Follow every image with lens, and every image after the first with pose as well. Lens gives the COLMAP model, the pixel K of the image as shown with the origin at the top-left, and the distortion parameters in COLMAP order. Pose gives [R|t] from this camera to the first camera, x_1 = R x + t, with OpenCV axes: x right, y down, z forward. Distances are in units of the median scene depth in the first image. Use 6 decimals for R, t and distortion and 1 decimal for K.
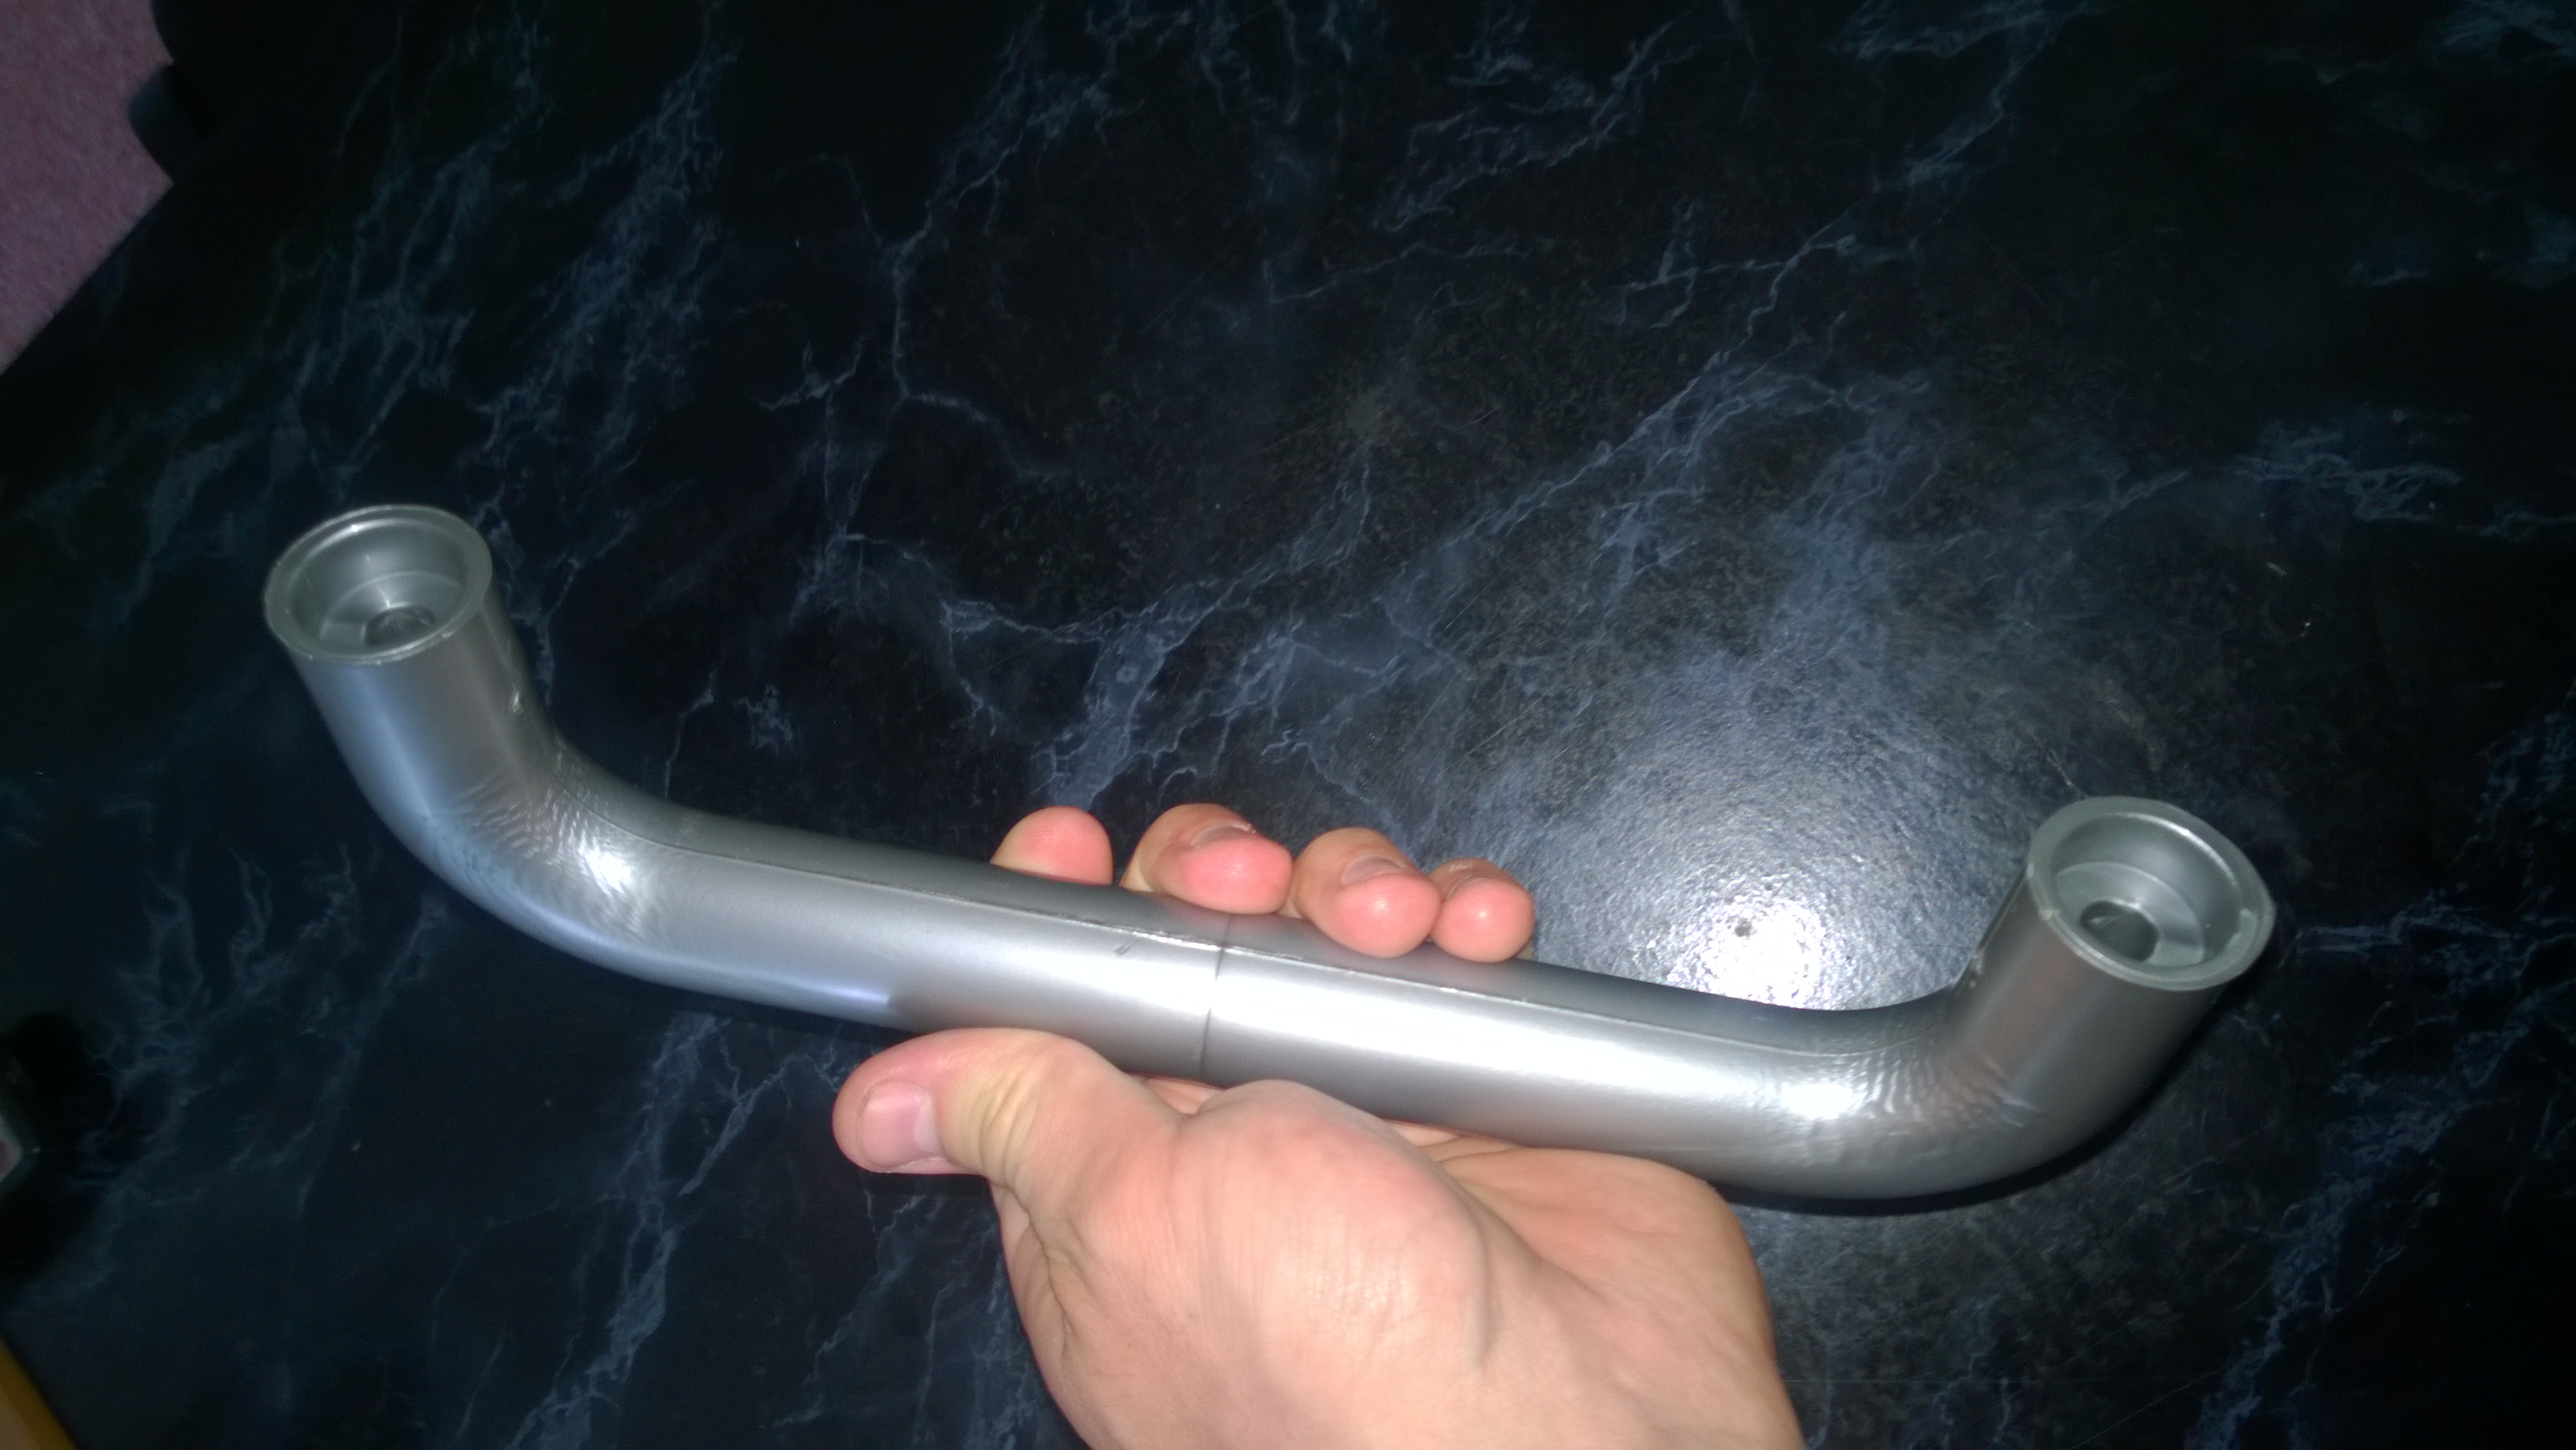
lens RADIAL K [[2225.9, 0, 1290.3], [0, 2225.9, 746.7], [0, 0, 1]] dist [0.001583, -0.101650]
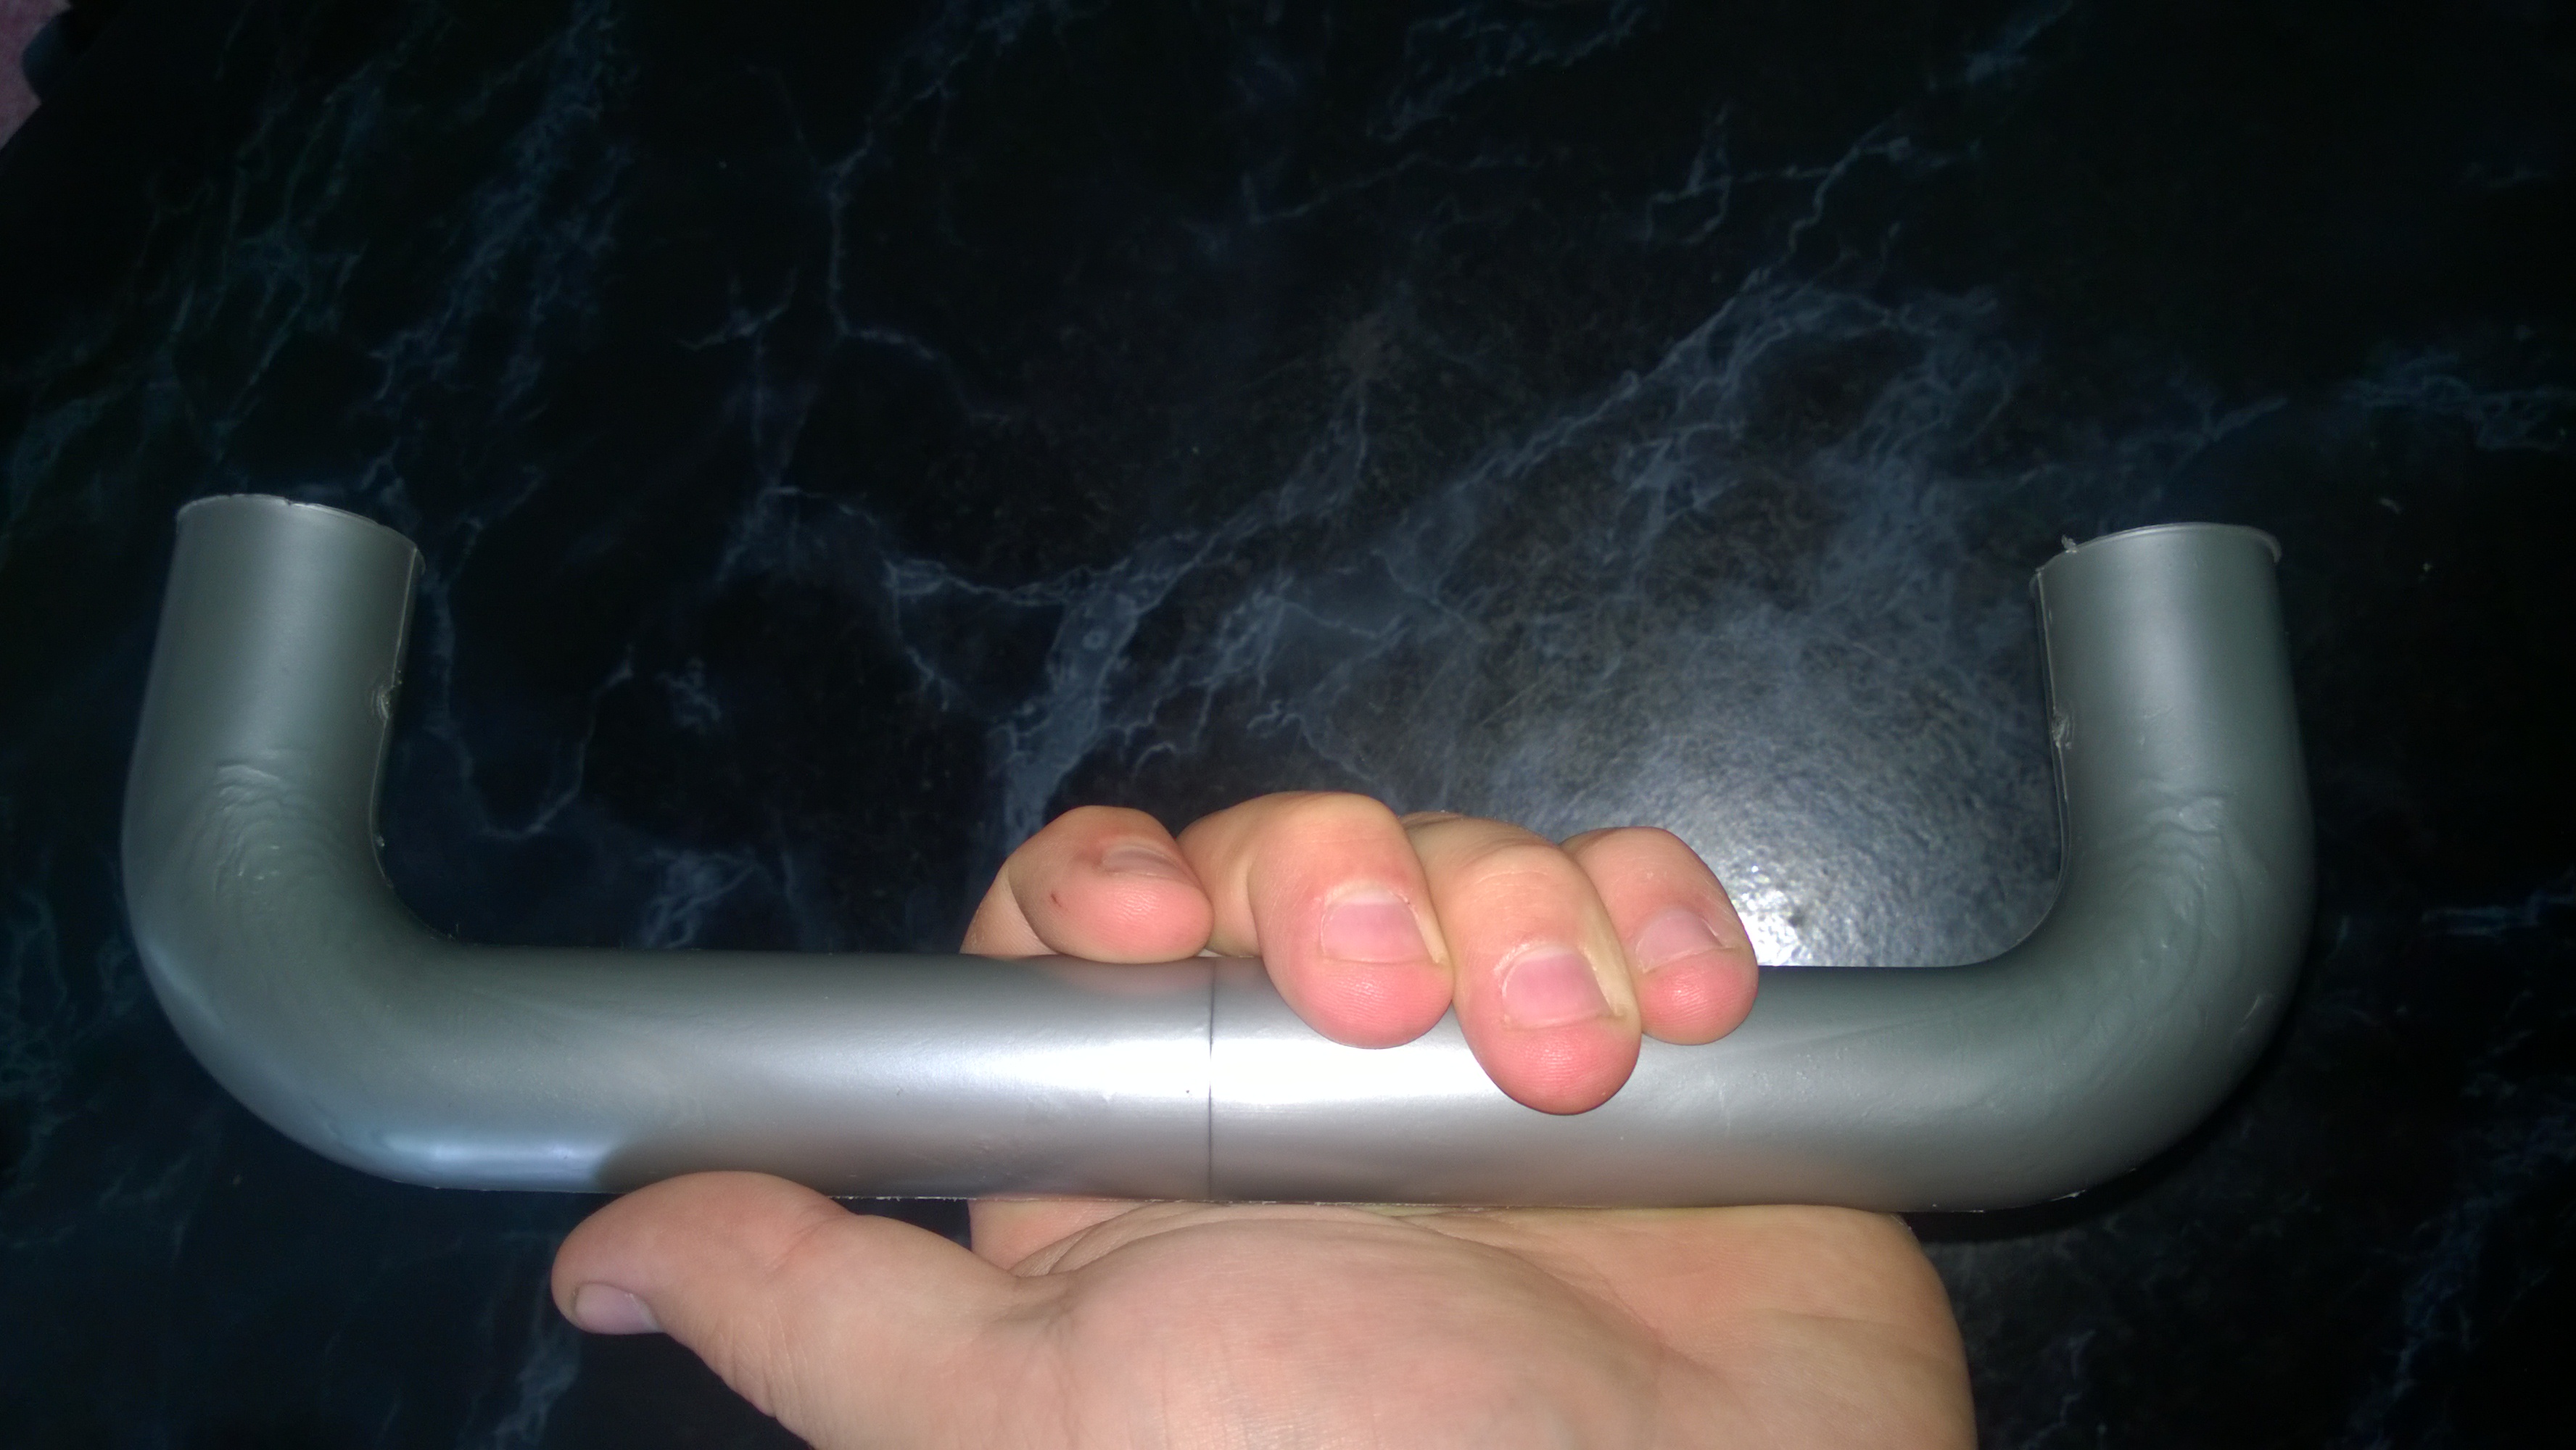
lens RADIAL K [[2073.4, 0, 1295.5], [0, 2073.4, 720.7], [0, 0, 1]] dist [-0.018816, -0.040320]
pose [[0.999716, -0.010663, 0.021291, -0.011556], [0.010875, 0.999892, -0.009859, 0.008937], [-0.021184, 0.010088, 0.999725, 0.174877]]
